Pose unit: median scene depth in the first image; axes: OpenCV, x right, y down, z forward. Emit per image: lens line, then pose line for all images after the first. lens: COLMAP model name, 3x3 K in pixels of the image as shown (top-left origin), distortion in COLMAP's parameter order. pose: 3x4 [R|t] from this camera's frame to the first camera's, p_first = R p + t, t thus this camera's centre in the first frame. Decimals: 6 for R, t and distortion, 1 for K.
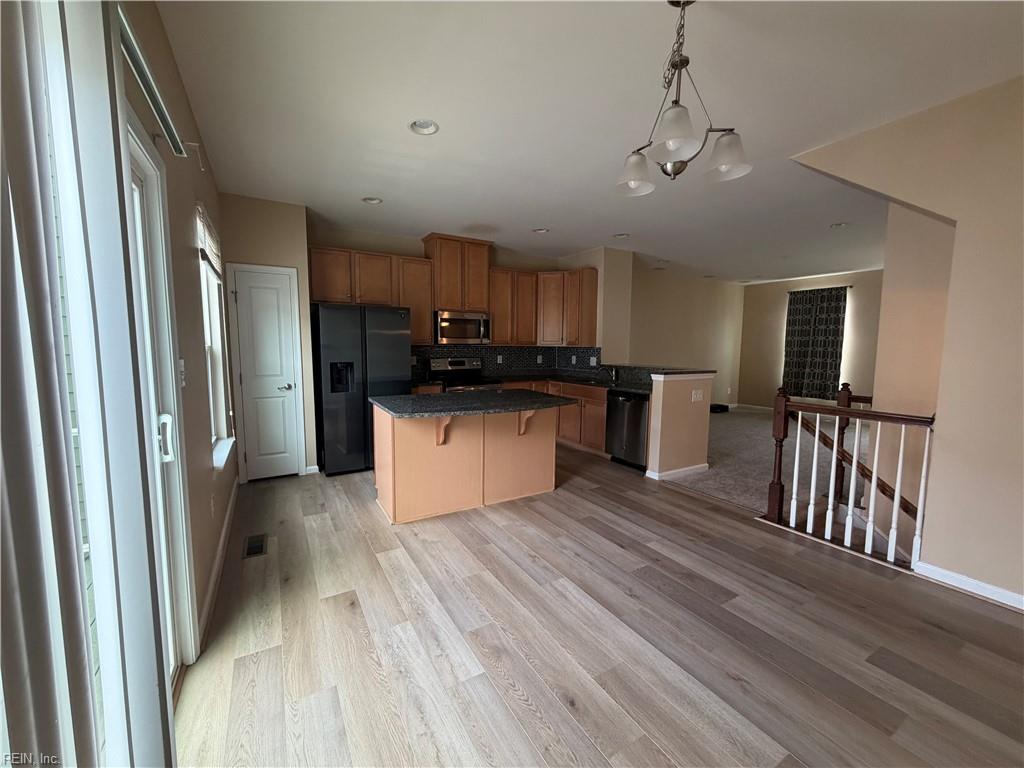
lens RADIAL K [[414.6, 0, 512.0], [0, 414.6, 384.0], [0, 0, 1]] dist [0.003030, 0.000033]
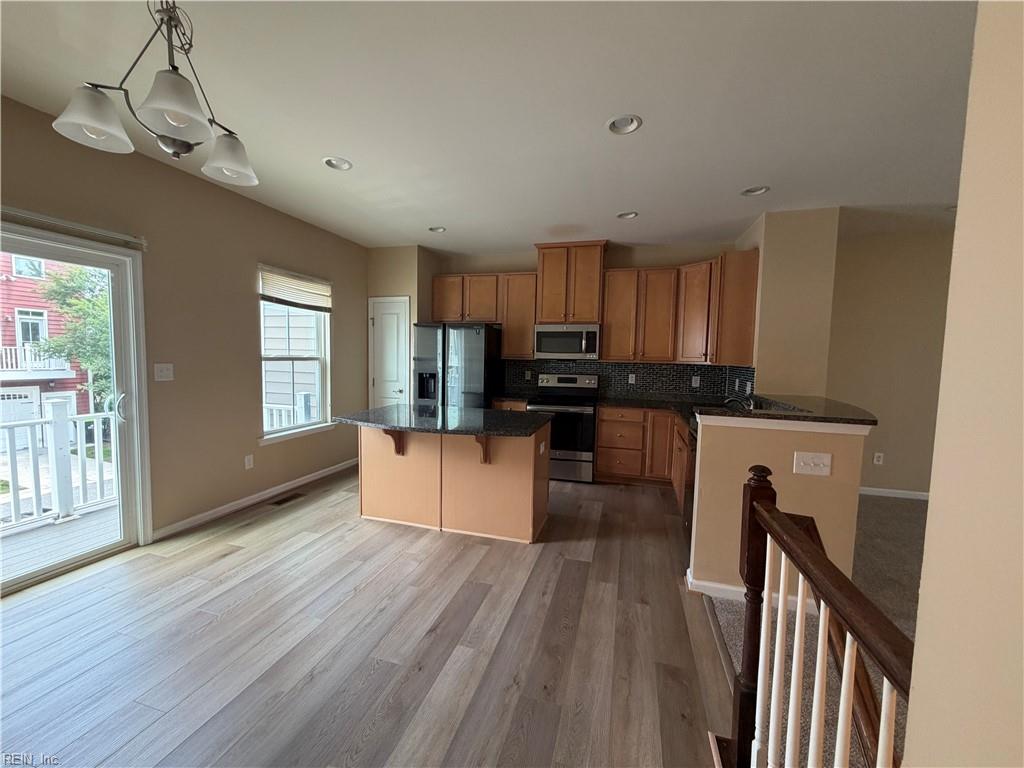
lens RADIAL K [[410.8, 0, 501.4], [0, 410.8, 386.6], [0, 0, 1]] dist [0.001626, 0.000082]
pose [[0.676654, 0.062148, -0.733674, 0.445976], [-0.084666, 0.996389, 0.006317, -0.030737], [0.731417, 0.057843, 0.679473, 0.291547]]
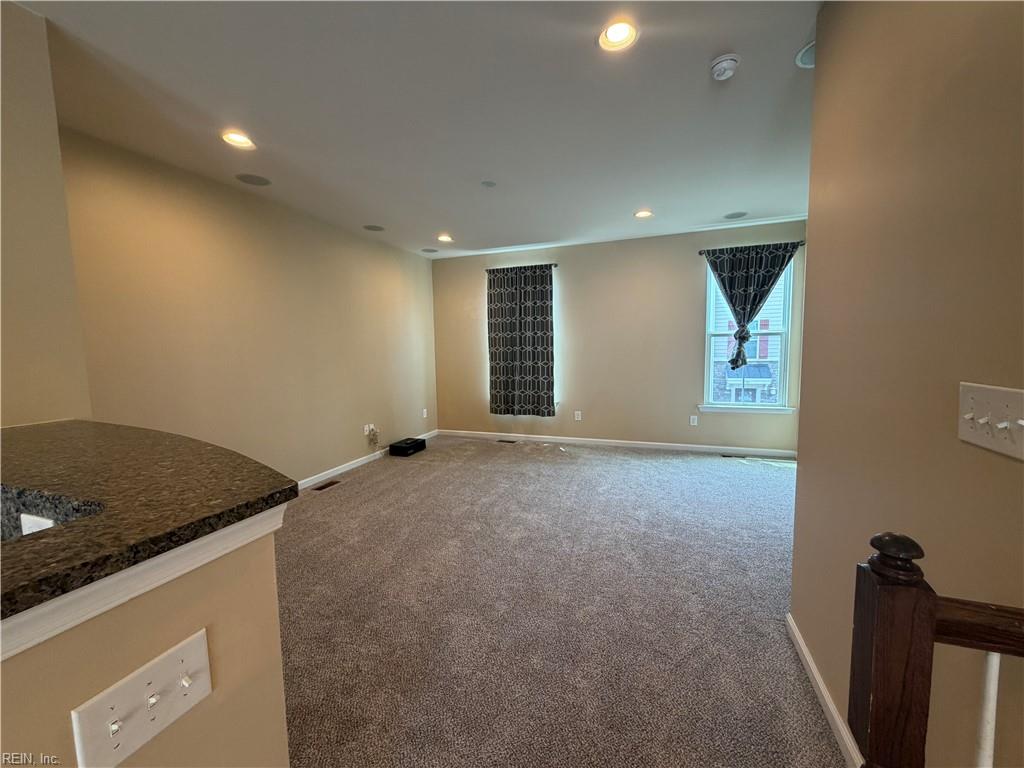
lens RADIAL K [[414.6, 0, 512.0], [0, 414.6, 384.0], [0, 0, 1]] dist [0.003030, 0.000033]
pose [[0.779799, -0.080521, 0.620831, 0.372562], [0.083786, 0.996196, 0.023965, -0.060681], [-0.620398, 0.033329, 0.783578, 0.648065]]
